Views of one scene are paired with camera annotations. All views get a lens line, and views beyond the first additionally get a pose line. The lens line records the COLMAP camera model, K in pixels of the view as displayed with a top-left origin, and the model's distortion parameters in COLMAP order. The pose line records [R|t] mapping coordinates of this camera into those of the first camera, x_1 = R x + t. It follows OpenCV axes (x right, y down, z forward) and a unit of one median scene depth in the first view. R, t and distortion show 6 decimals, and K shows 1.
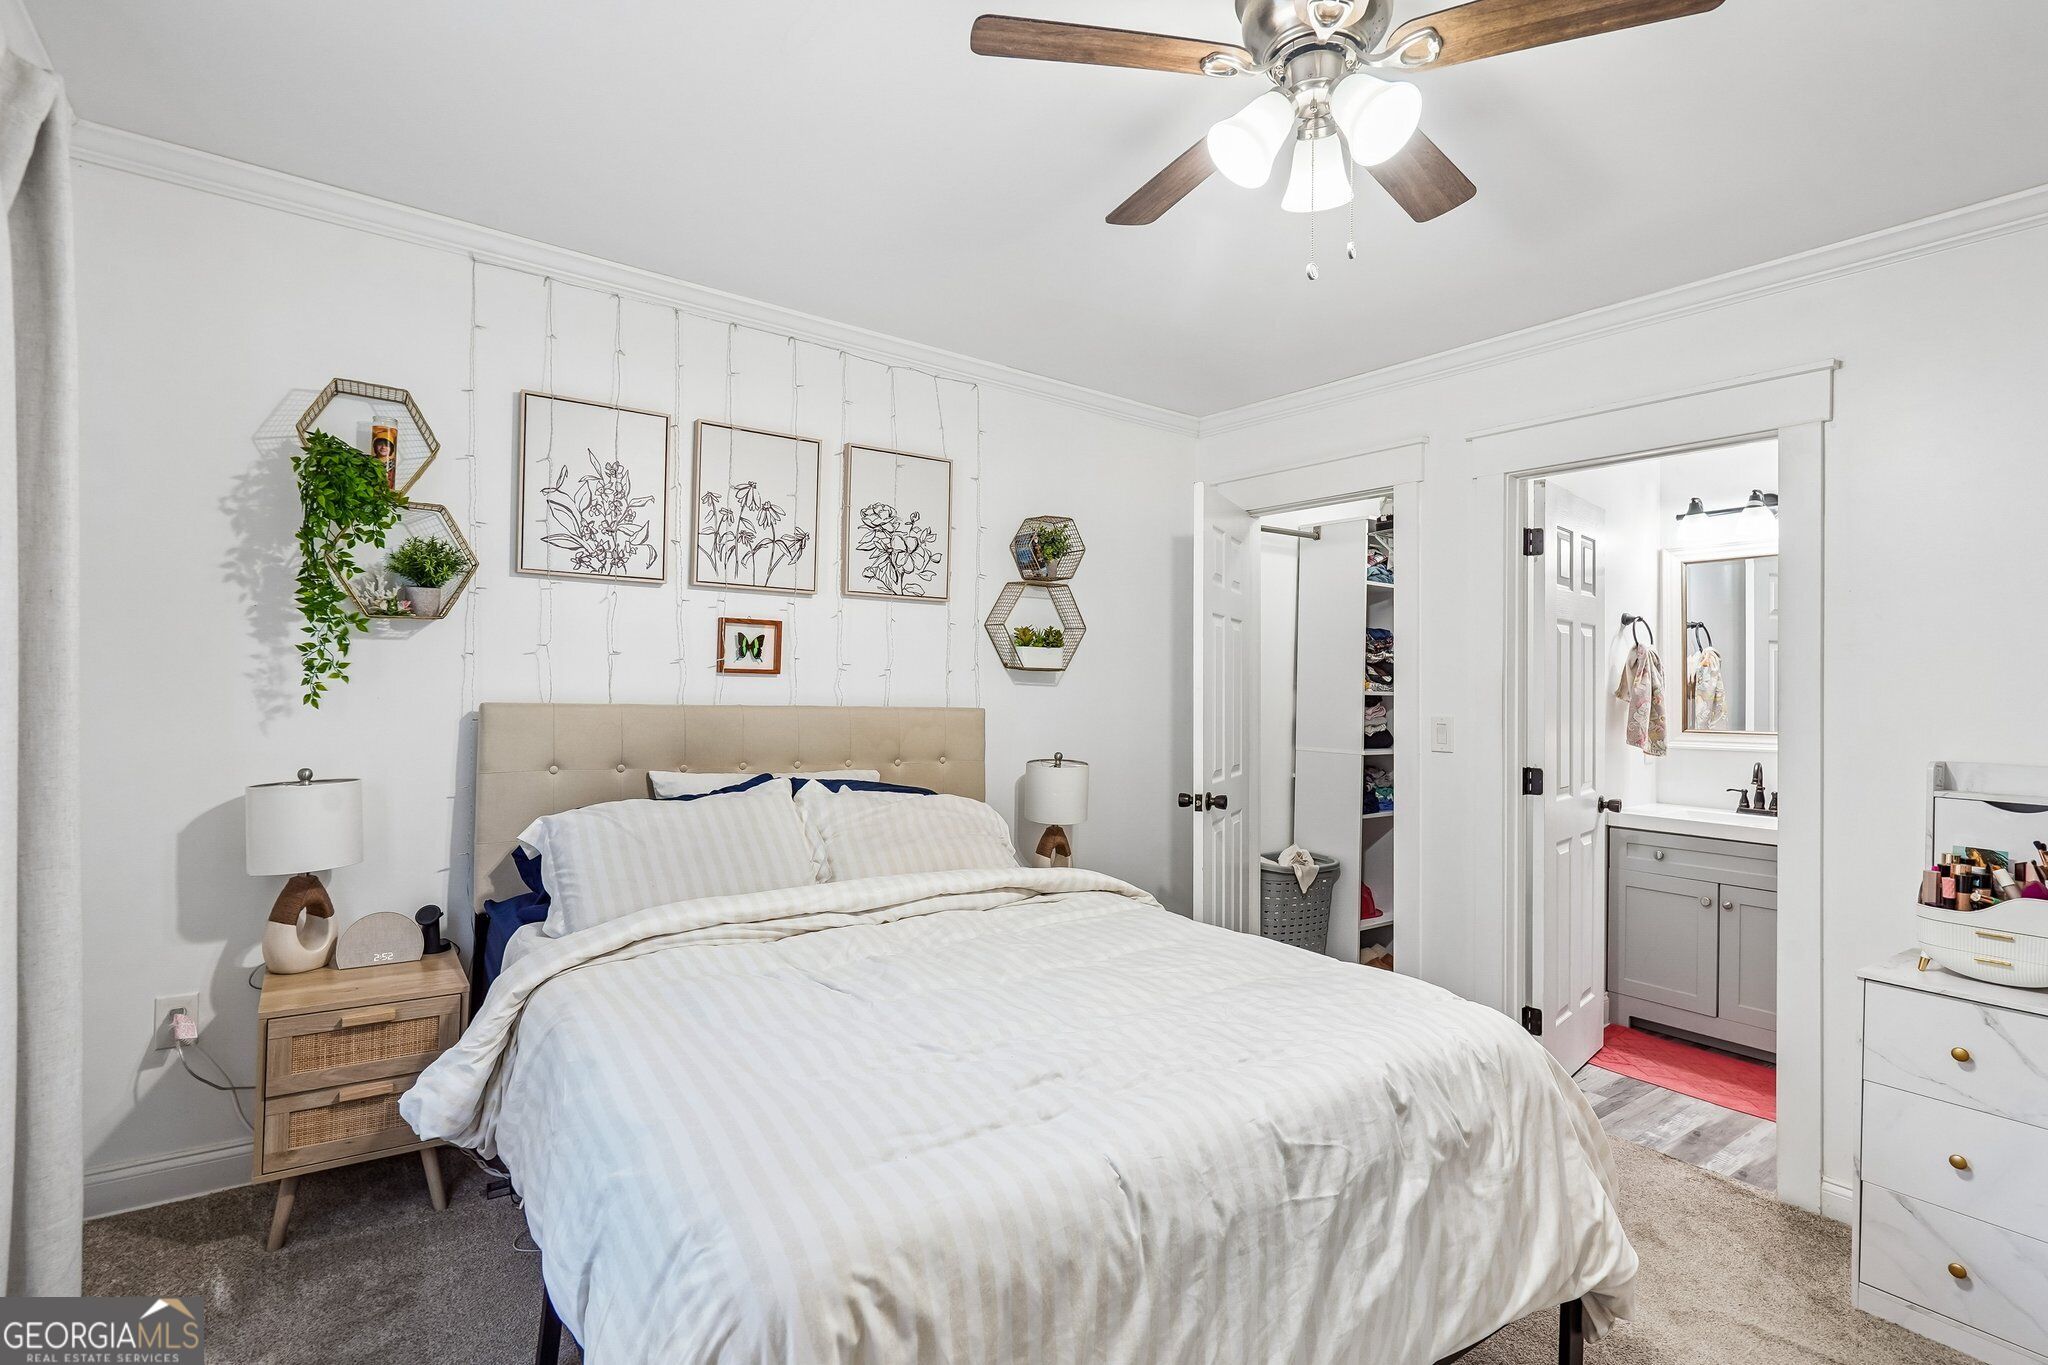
lens RADIAL K [[982.0, 0, 1022.5], [0, 982.0, 672.1], [0, 0, 1]] dist [-0.003224, 0.000179]
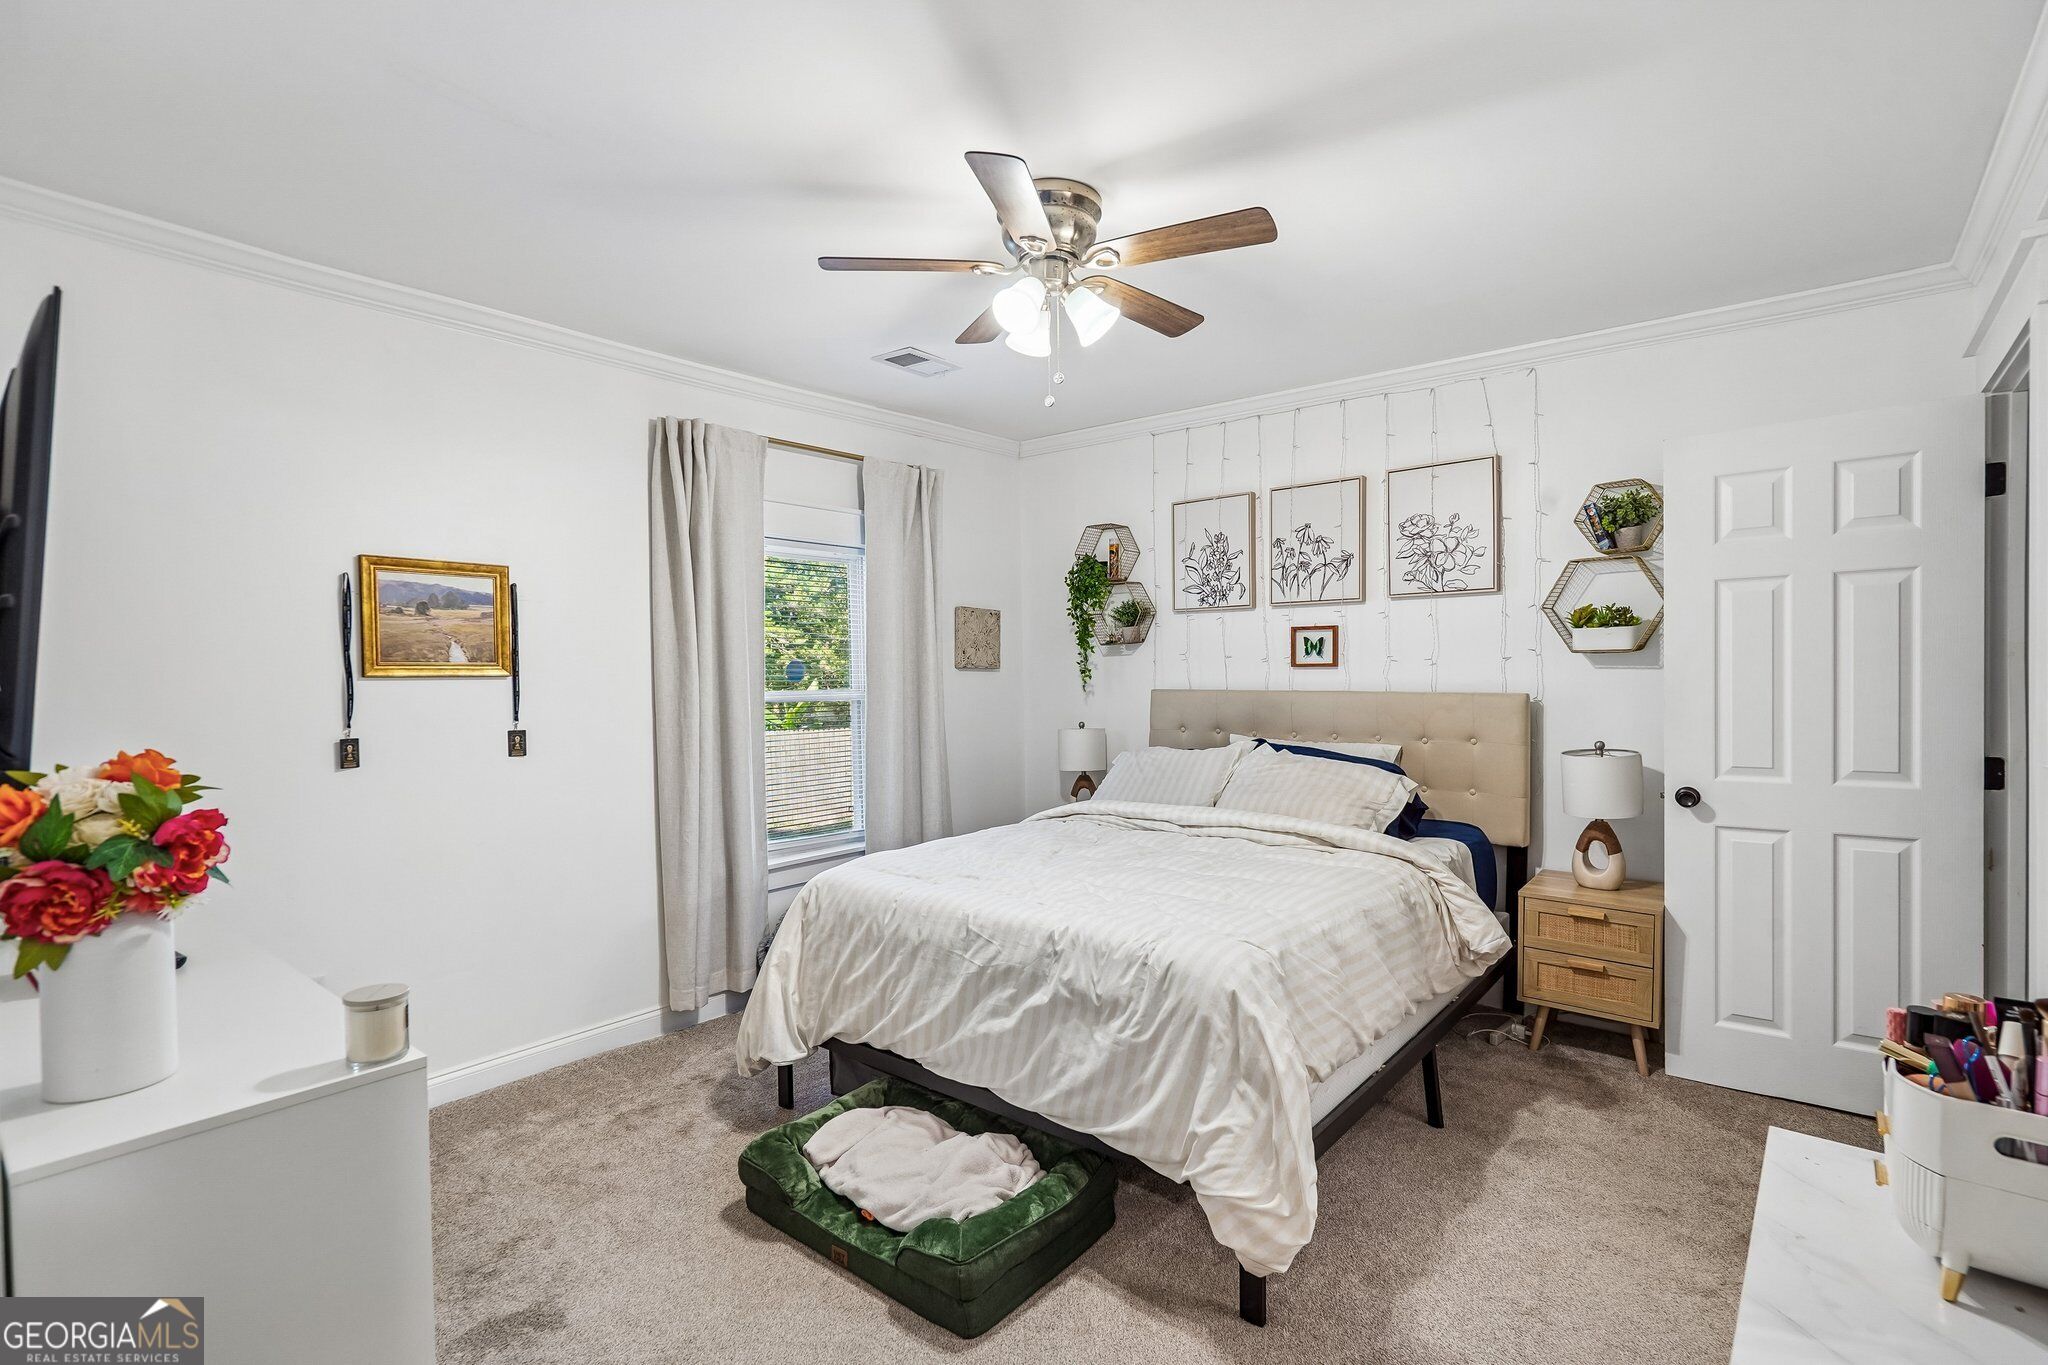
lens RADIAL K [[948.2, 0, 1024.0], [0, 948.2, 682.5], [0, 0, 1]] dist [-0.000972, 0.000074]
pose [[0.256775, -0.013267, -0.966380, 0.896812], [0.028324, 0.999580, -0.006197, 0.020181], [0.966056, -0.025780, 0.257043, 0.298677]]
